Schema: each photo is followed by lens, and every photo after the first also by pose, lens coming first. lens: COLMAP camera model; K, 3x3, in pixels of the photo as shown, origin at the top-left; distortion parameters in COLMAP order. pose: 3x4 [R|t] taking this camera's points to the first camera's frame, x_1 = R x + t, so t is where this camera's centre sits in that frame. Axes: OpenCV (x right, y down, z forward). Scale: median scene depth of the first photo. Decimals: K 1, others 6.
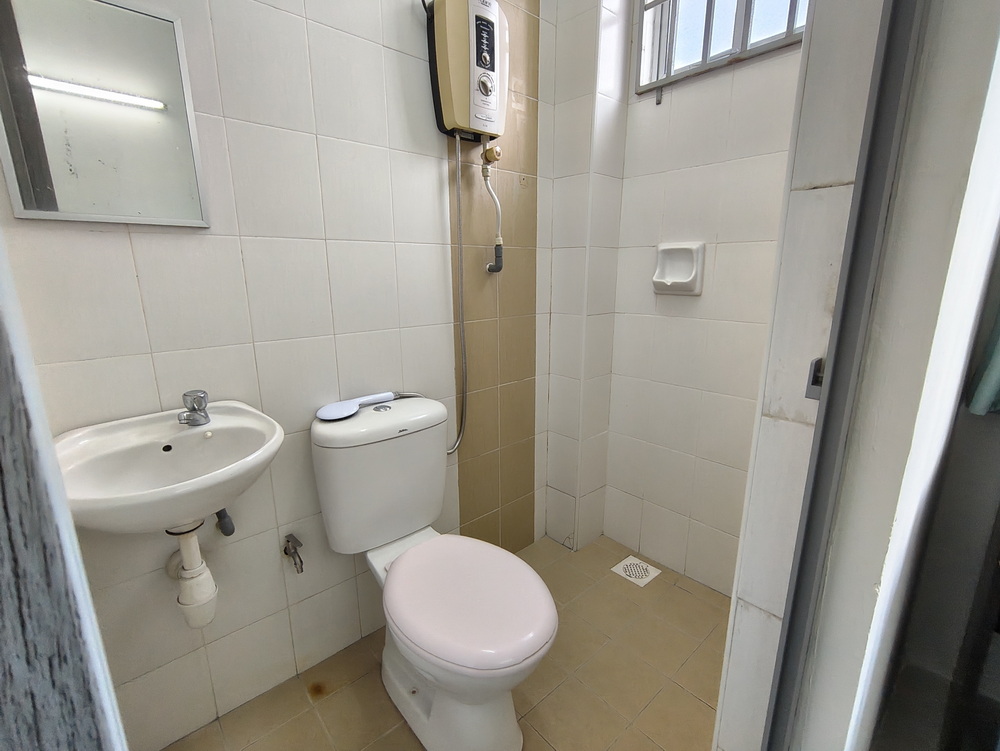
lens RADIAL K [[458.4, 0, 499.1], [0, 458.4, 374.9], [0, 0, 1]] dist [0.002546, 0.001118]
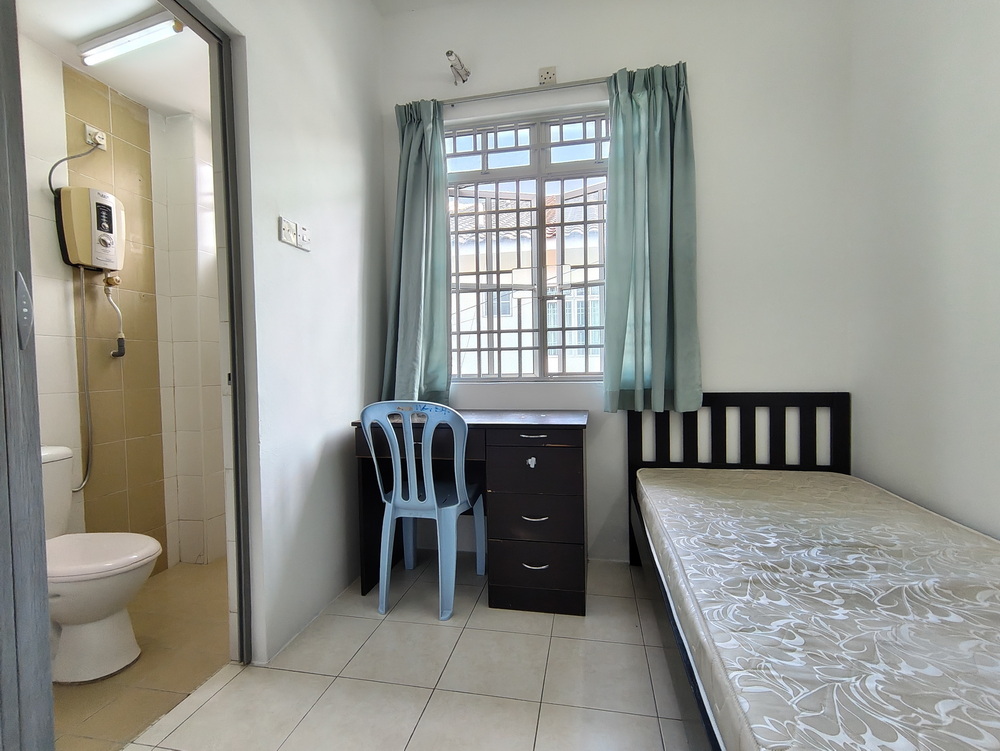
lens RADIAL K [[458.4, 0, 502.7], [0, 458.4, 375.9], [0, 0, 1]] dist [0.002546, 0.001118]
pose [[0.799917, -0.025694, 0.599560, 0.098300], [0.149268, 0.976202, -0.157314, 0.263361], [-0.581250, 0.215334, 0.784716, -0.890373]]
